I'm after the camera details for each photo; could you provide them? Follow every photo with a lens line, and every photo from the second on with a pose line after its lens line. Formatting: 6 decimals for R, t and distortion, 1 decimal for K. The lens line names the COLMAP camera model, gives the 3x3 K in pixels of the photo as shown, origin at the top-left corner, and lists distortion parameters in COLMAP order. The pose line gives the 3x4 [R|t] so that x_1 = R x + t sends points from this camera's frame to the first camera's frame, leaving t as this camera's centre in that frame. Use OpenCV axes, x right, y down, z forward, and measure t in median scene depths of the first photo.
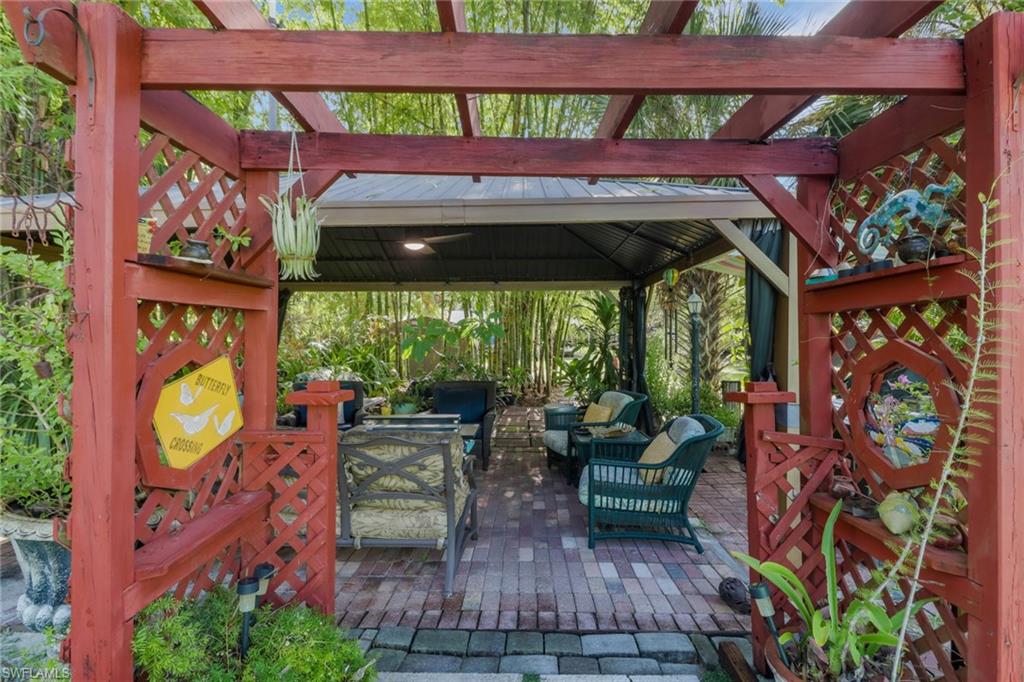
lens RADIAL K [[490.2, 0, 507.7], [0, 490.2, 330.4], [0, 0, 1]] dist [0.017458, -0.013260]
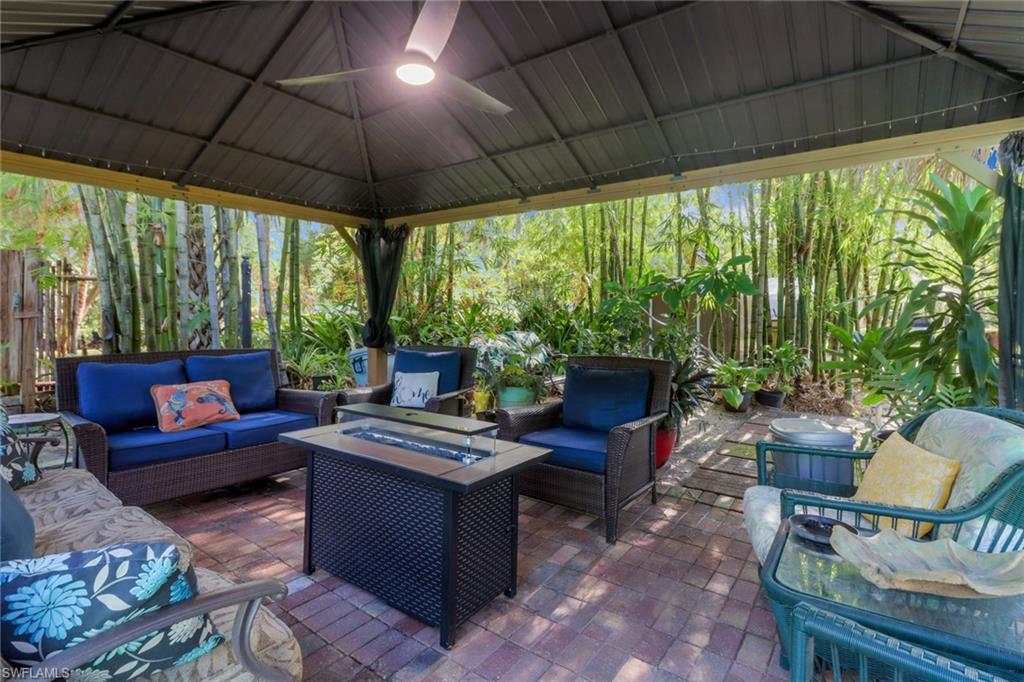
lens RADIAL K [[496.3, 0, 510.5], [0, 496.3, 310.0], [0, 0, 1]] dist [0.019951, -0.014981]
pose [[0.831755, -0.008686, -0.555075, 0.112563], [0.011203, 0.999937, 0.001140, 0.036525], [0.555030, -0.007166, 0.831800, 0.416016]]
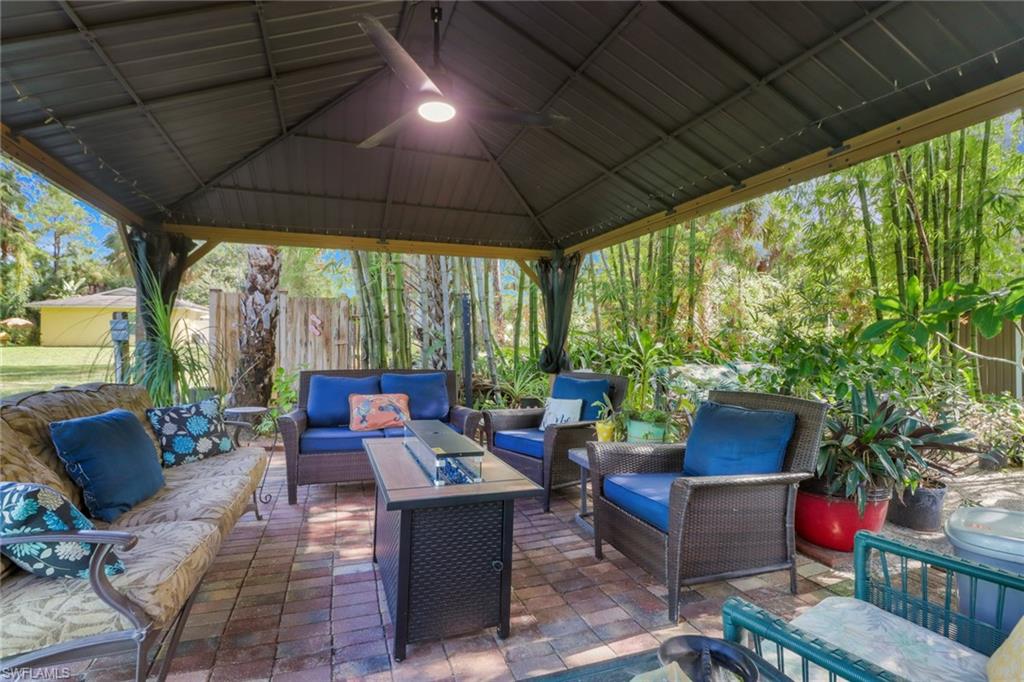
lens RADIAL K [[490.2, 0, 507.7], [0, 490.2, 330.4], [0, 0, 1]] dist [0.017458, -0.013260]
pose [[0.383899, -0.028469, -0.922936, 0.214385], [0.012890, 0.999592, -0.025471, 0.043353], [0.923285, -0.002118, 0.384110, 0.571979]]
